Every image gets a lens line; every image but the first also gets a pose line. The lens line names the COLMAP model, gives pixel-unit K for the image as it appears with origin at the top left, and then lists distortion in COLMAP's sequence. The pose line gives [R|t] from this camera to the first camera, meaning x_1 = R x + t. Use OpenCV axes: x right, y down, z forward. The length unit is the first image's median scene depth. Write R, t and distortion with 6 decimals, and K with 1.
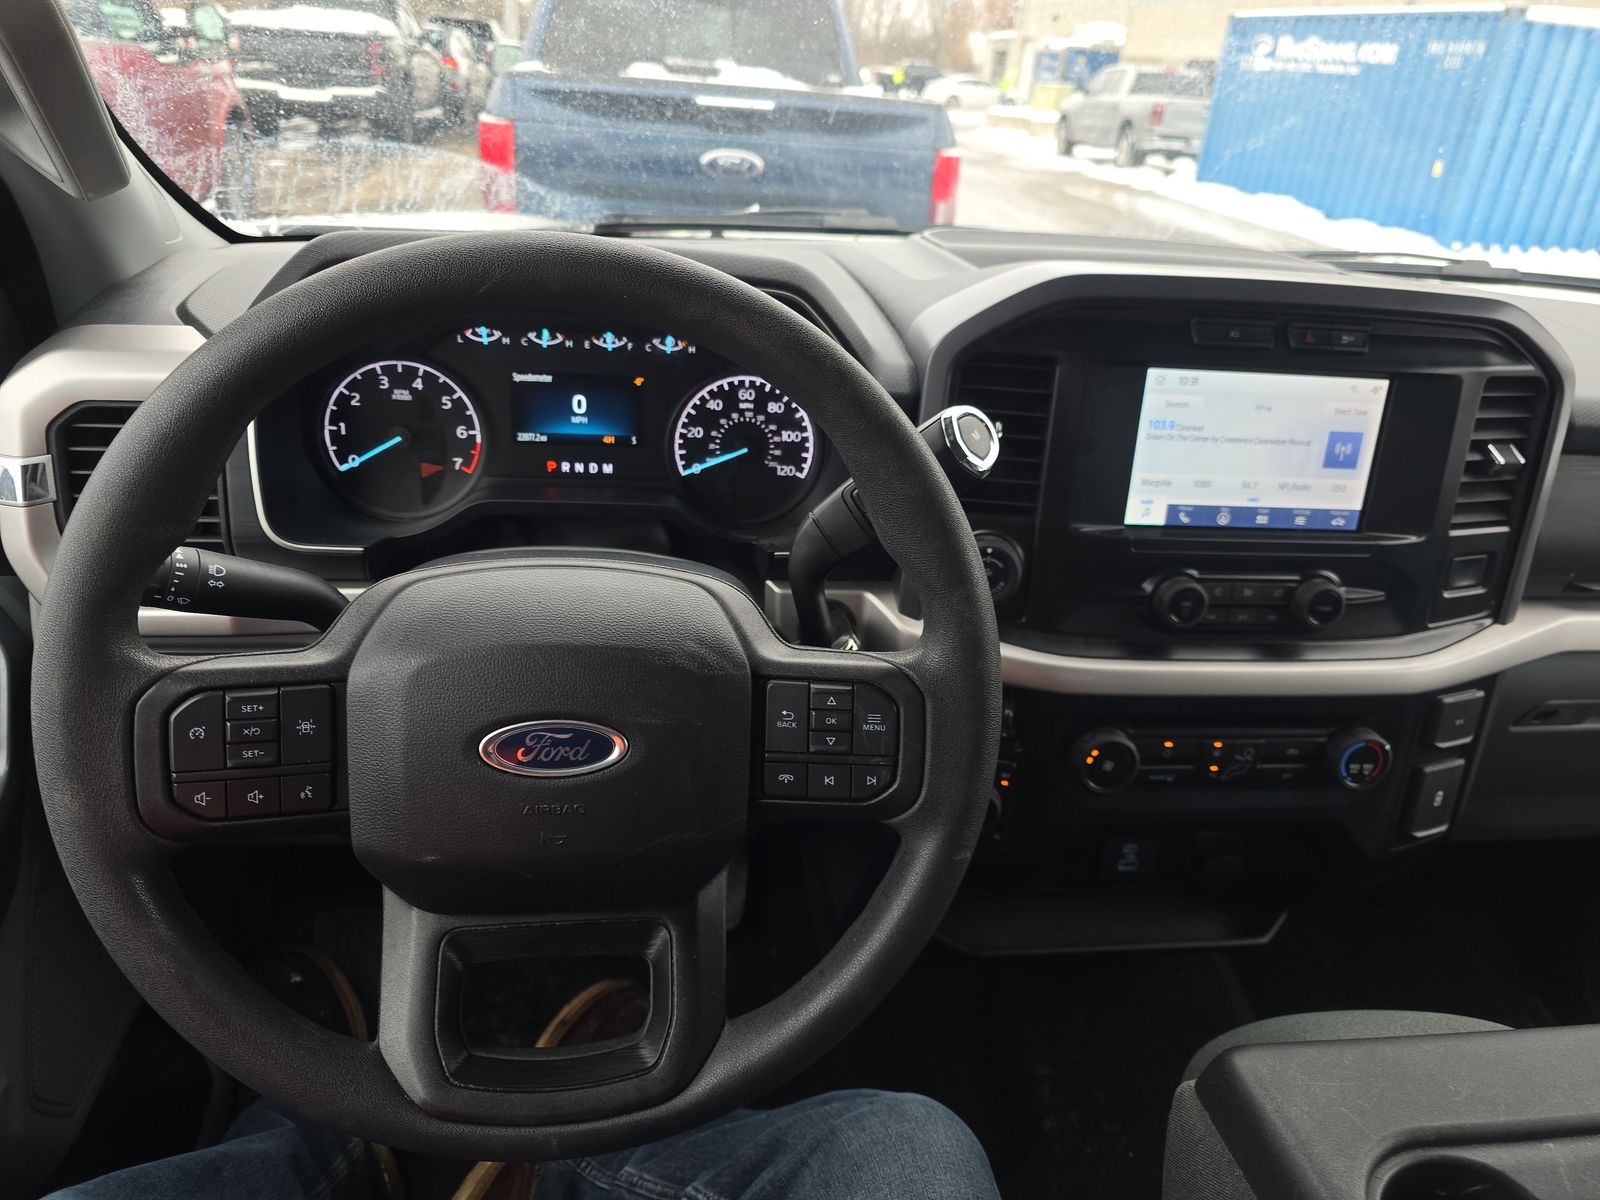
lens RADIAL K [[1091.8, 0, 803.7], [0, 1091.8, 598.7], [0, 0, 1]] dist [0.060477, -0.050082]
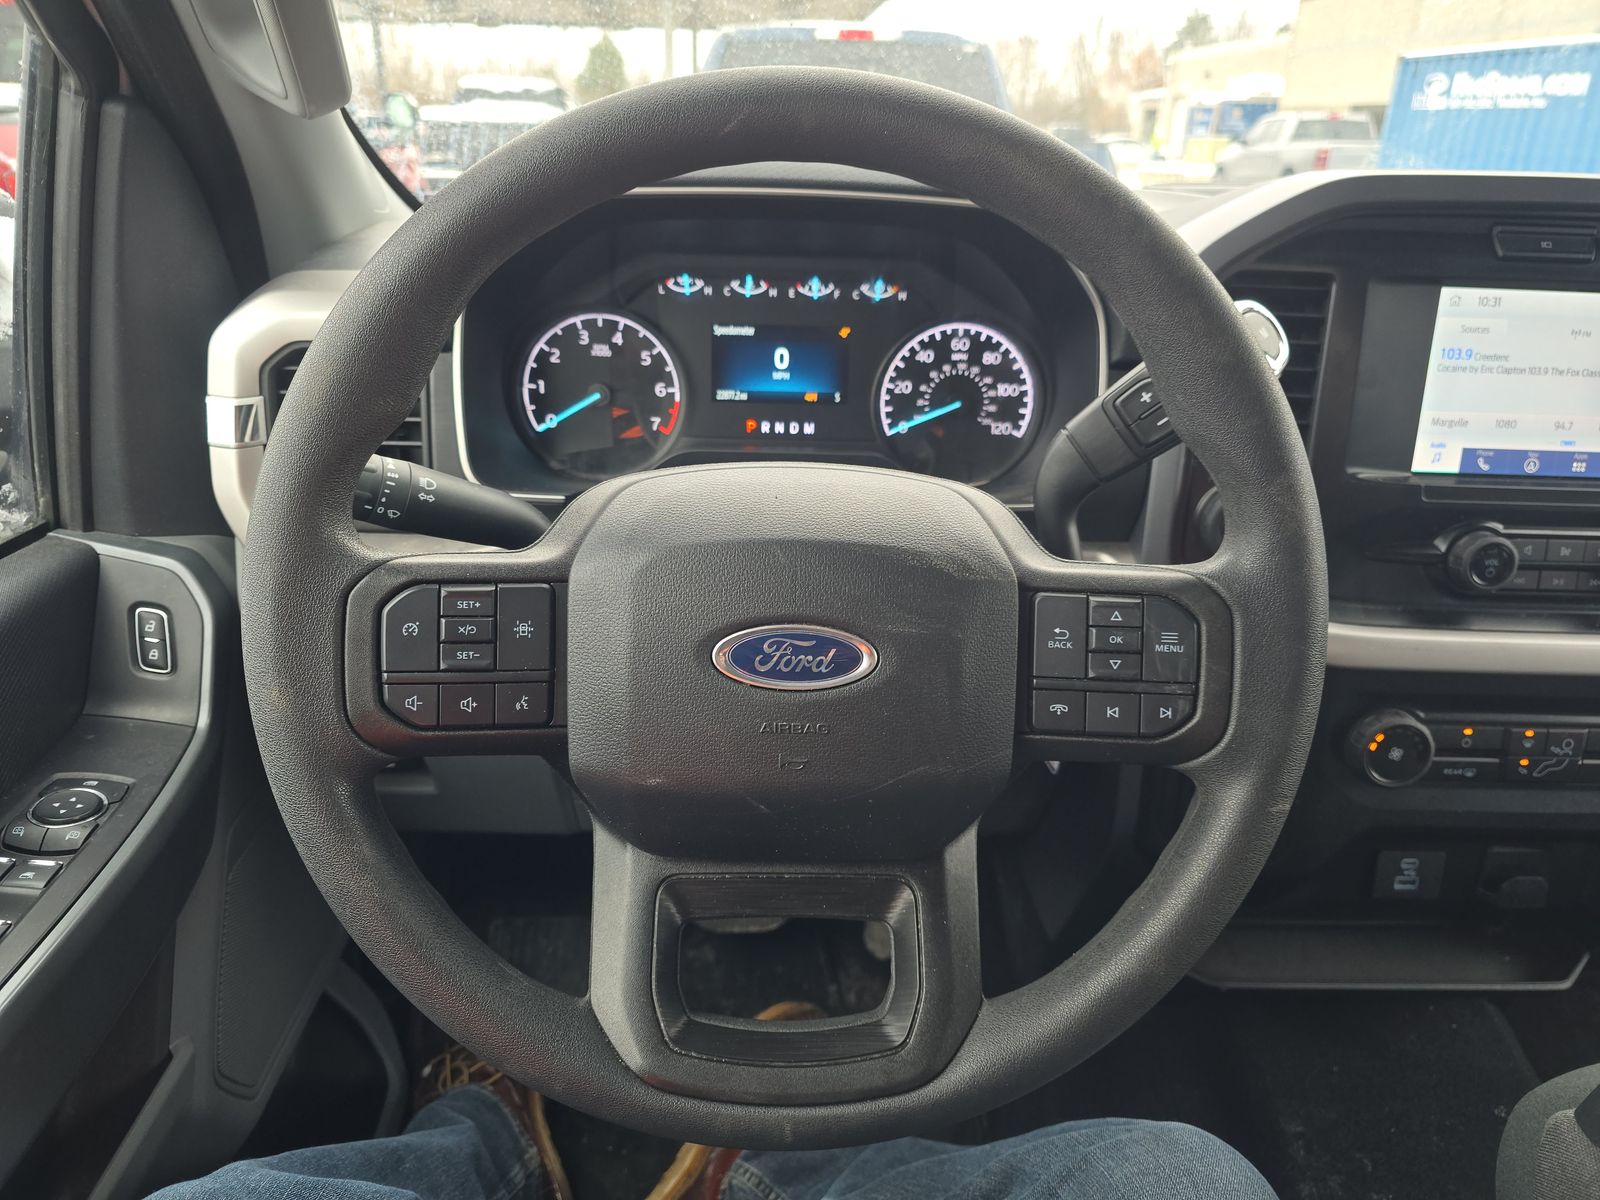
lens RADIAL K [[1091.8, 0, 810.0], [0, 1091.8, 600.7], [0, 0, 1]] dist [0.060477, -0.050082]
pose [[0.992369, 0.002999, -0.123266, -0.066172], [-0.009794, 0.998462, -0.054561, 0.083523], [0.122912, 0.055352, 0.990873, 0.087062]]
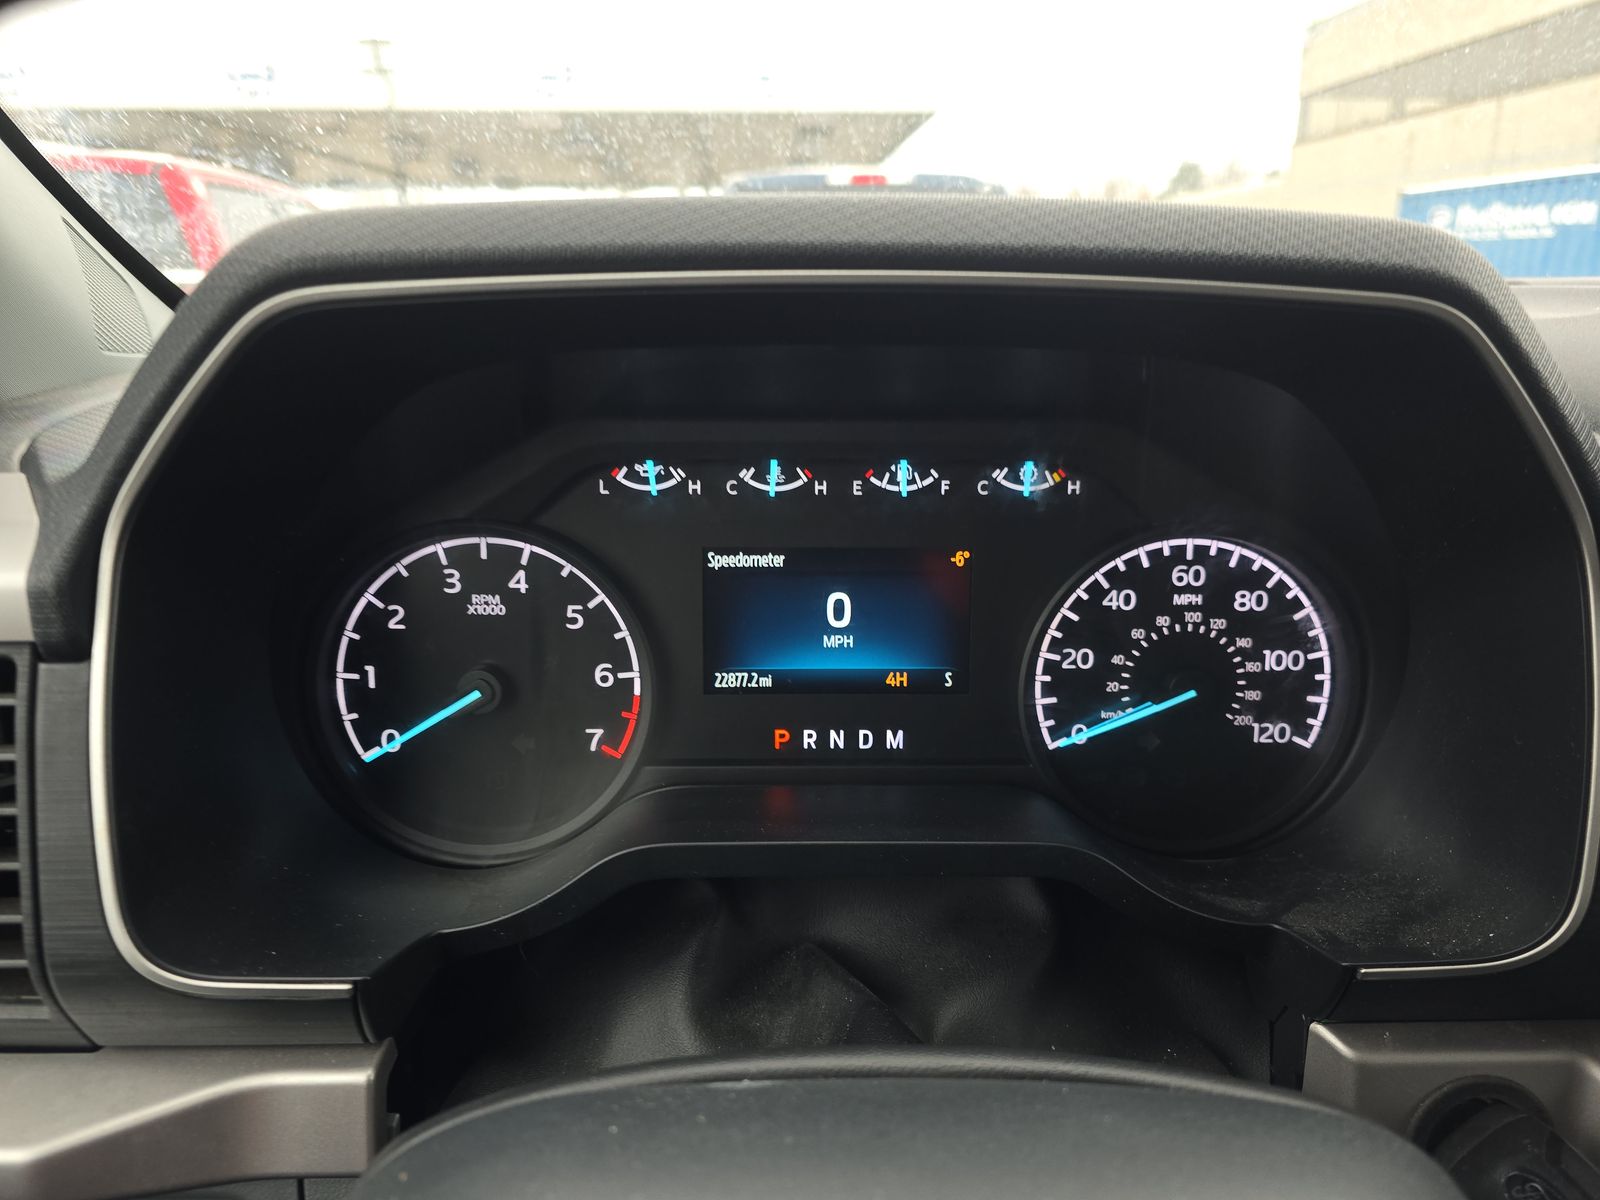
lens RADIAL K [[1091.8, 0, 822.6], [0, 1091.8, 604.6], [0, 0, 1]] dist [0.060477, -0.050082]
pose [[0.991307, -0.033874, -0.127137, -0.155276], [0.011976, 0.985509, -0.169197, -0.101080], [0.131026, 0.166204, 0.977348, 0.544075]]
